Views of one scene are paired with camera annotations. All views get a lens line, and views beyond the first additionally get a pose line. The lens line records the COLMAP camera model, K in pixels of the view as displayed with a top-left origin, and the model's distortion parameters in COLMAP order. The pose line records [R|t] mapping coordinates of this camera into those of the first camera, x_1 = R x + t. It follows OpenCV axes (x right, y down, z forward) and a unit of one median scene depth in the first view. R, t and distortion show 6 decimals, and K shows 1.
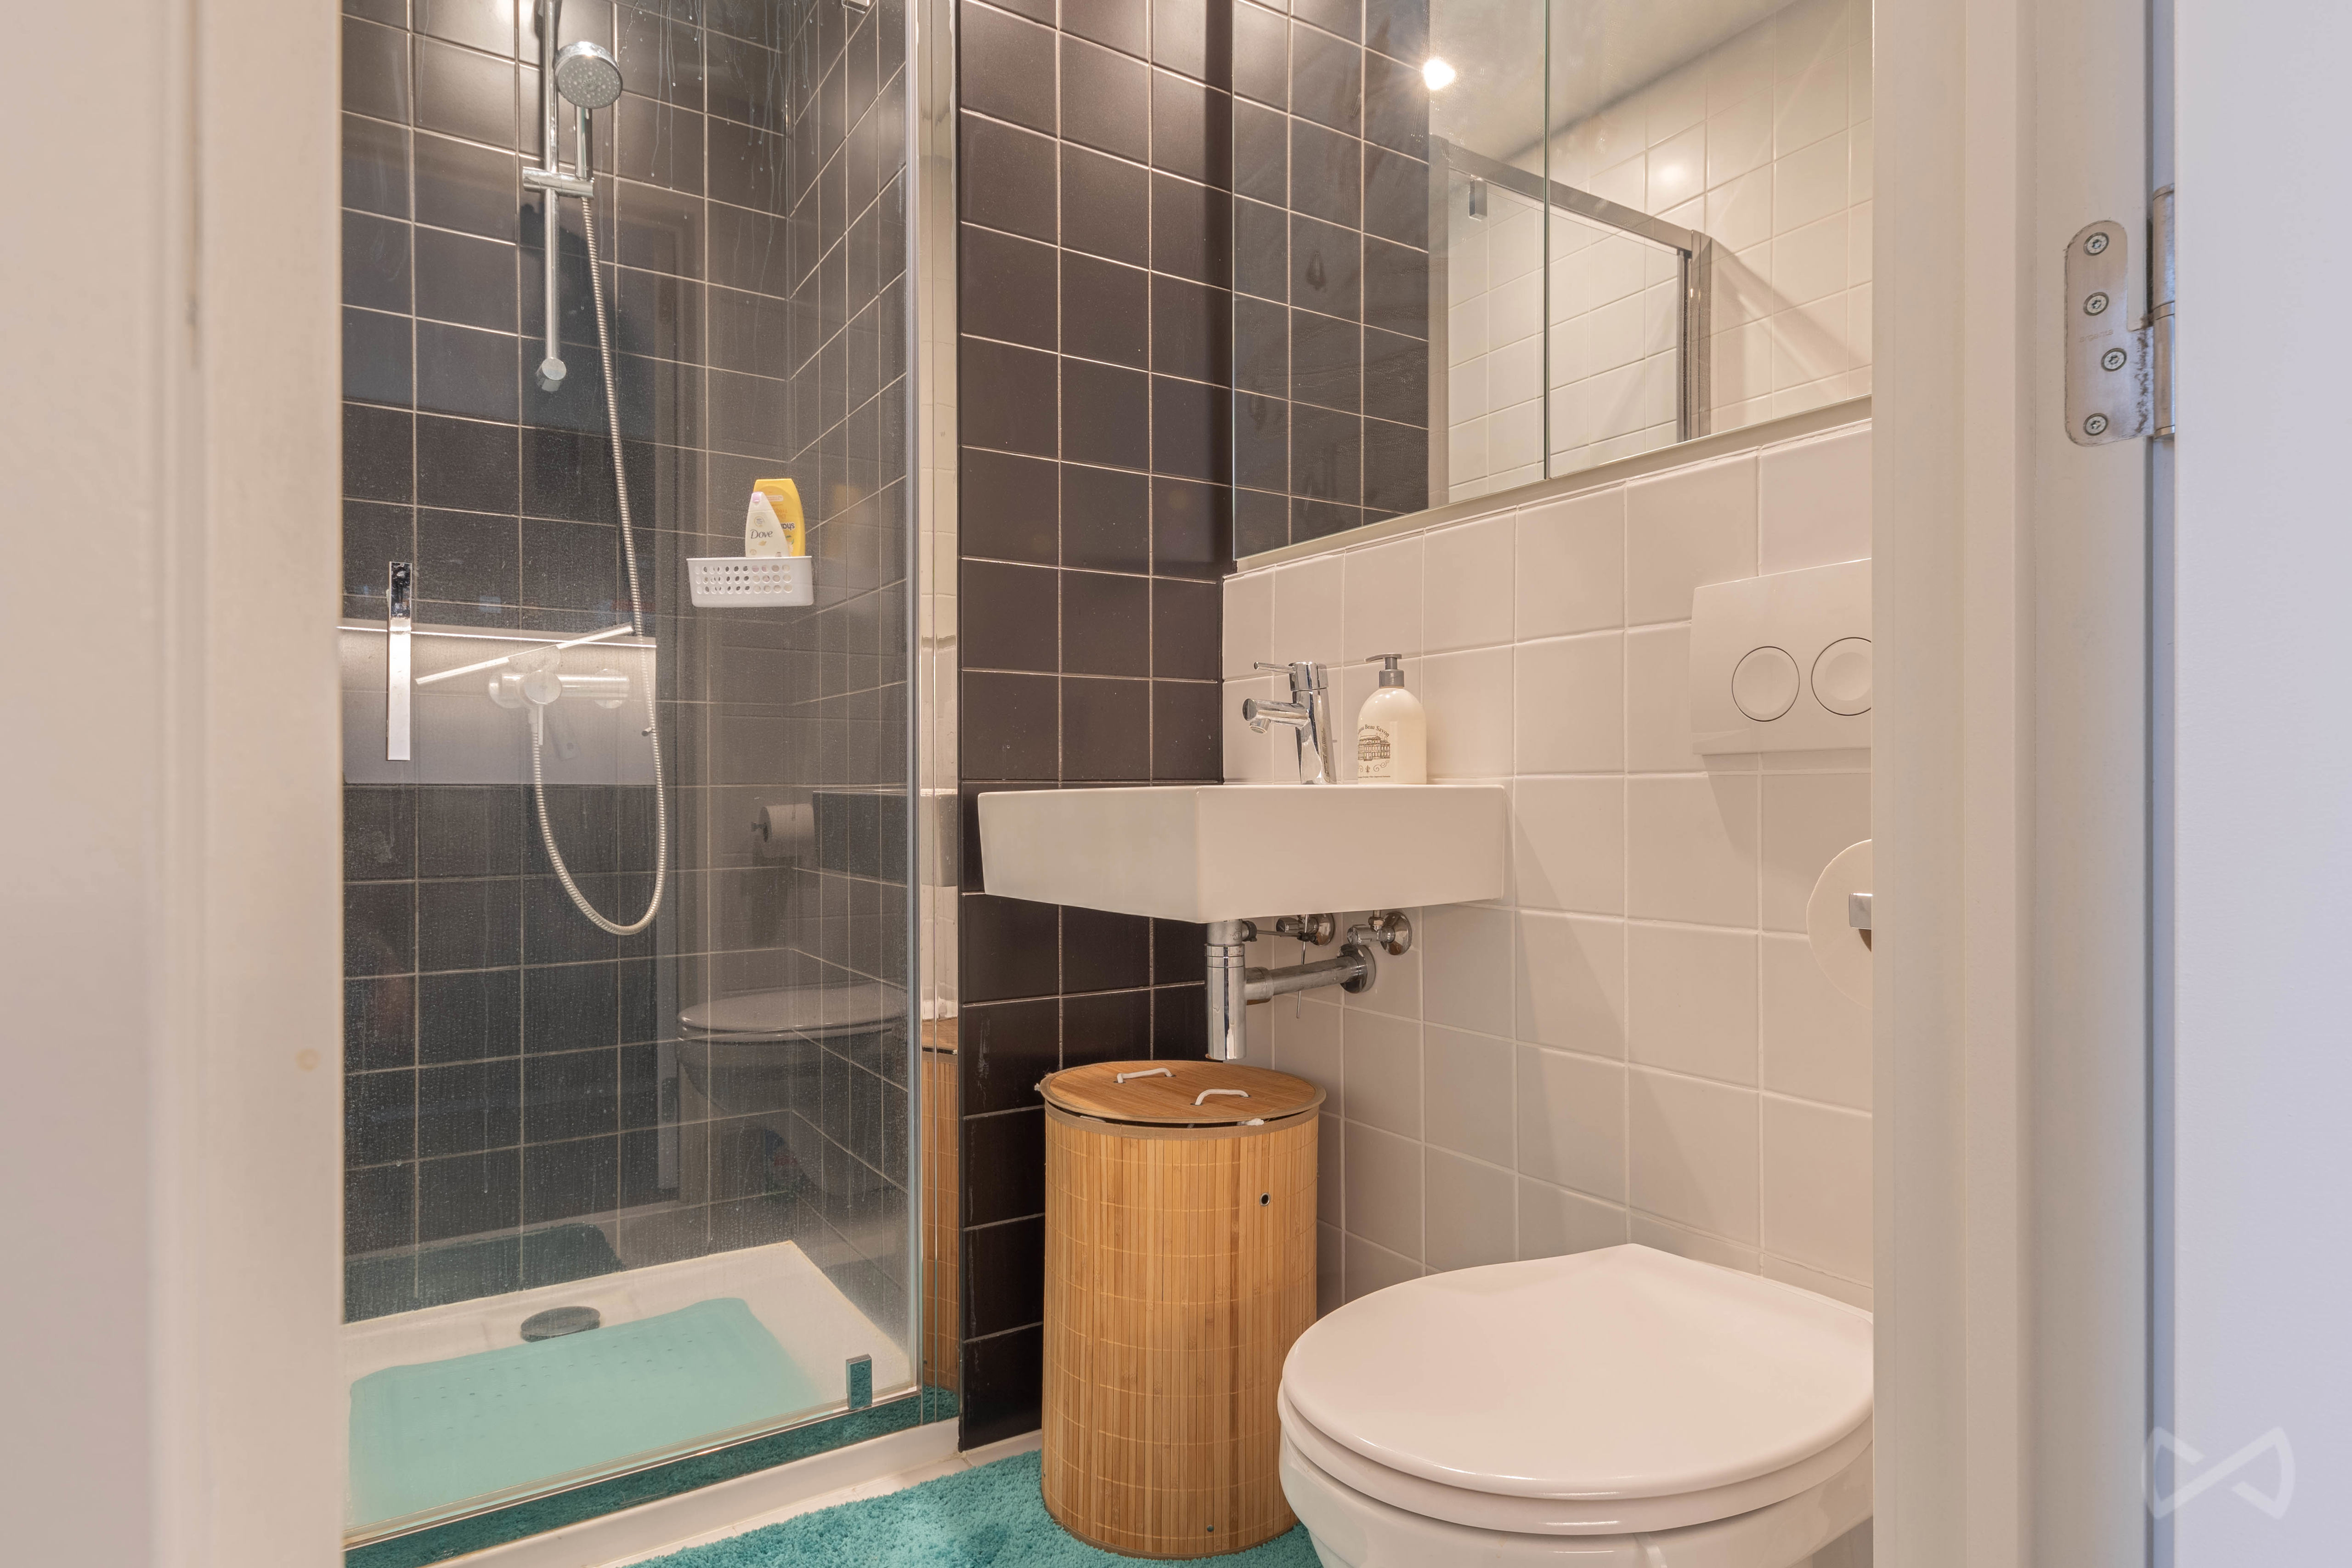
lens RADIAL K [[1306.9, 0, 1176.0], [0, 1306.9, 784.0], [0, 0, 1]] dist [-0.004806, 0.040560]
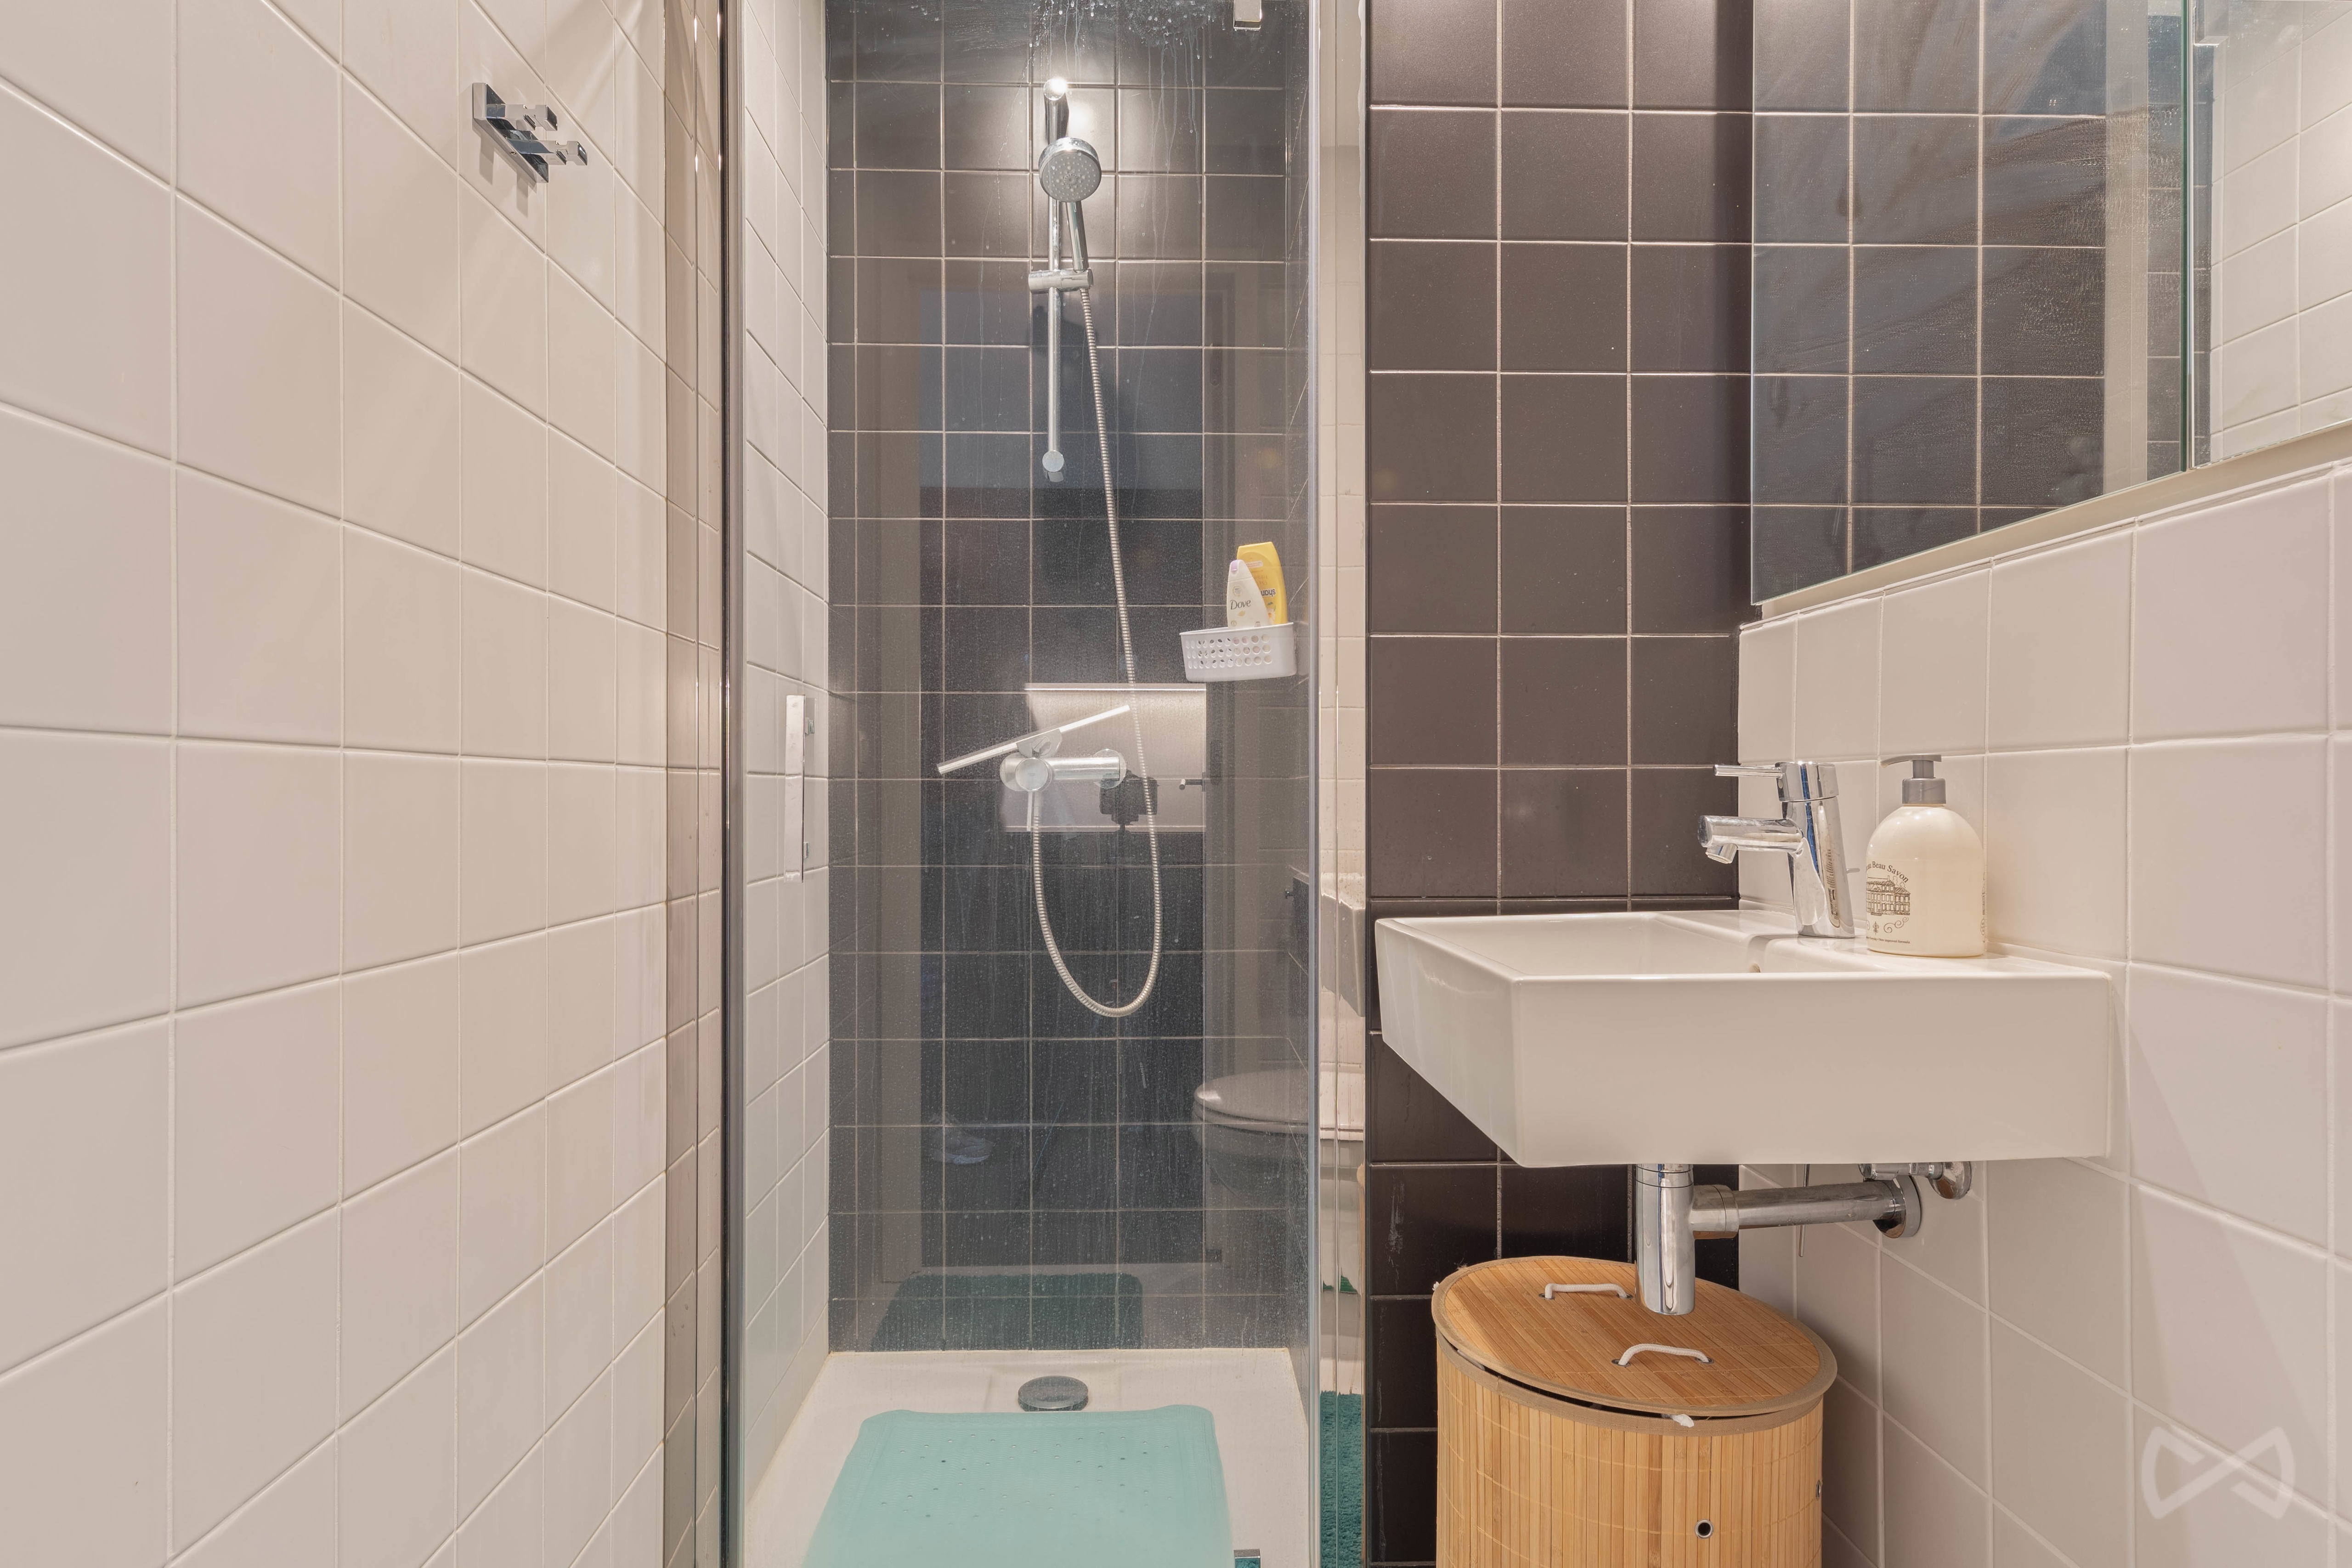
lens RADIAL K [[1307.1, 0, 1176.0], [0, 1307.1, 784.0], [0, 0, 1]] dist [0.010129, -0.002413]
pose [[0.855388, -0.000902, -0.517986, 0.156892], [0.001369, 0.999999, 0.000520, -0.072218], [0.517985, -0.001154, 0.855389, 0.194832]]
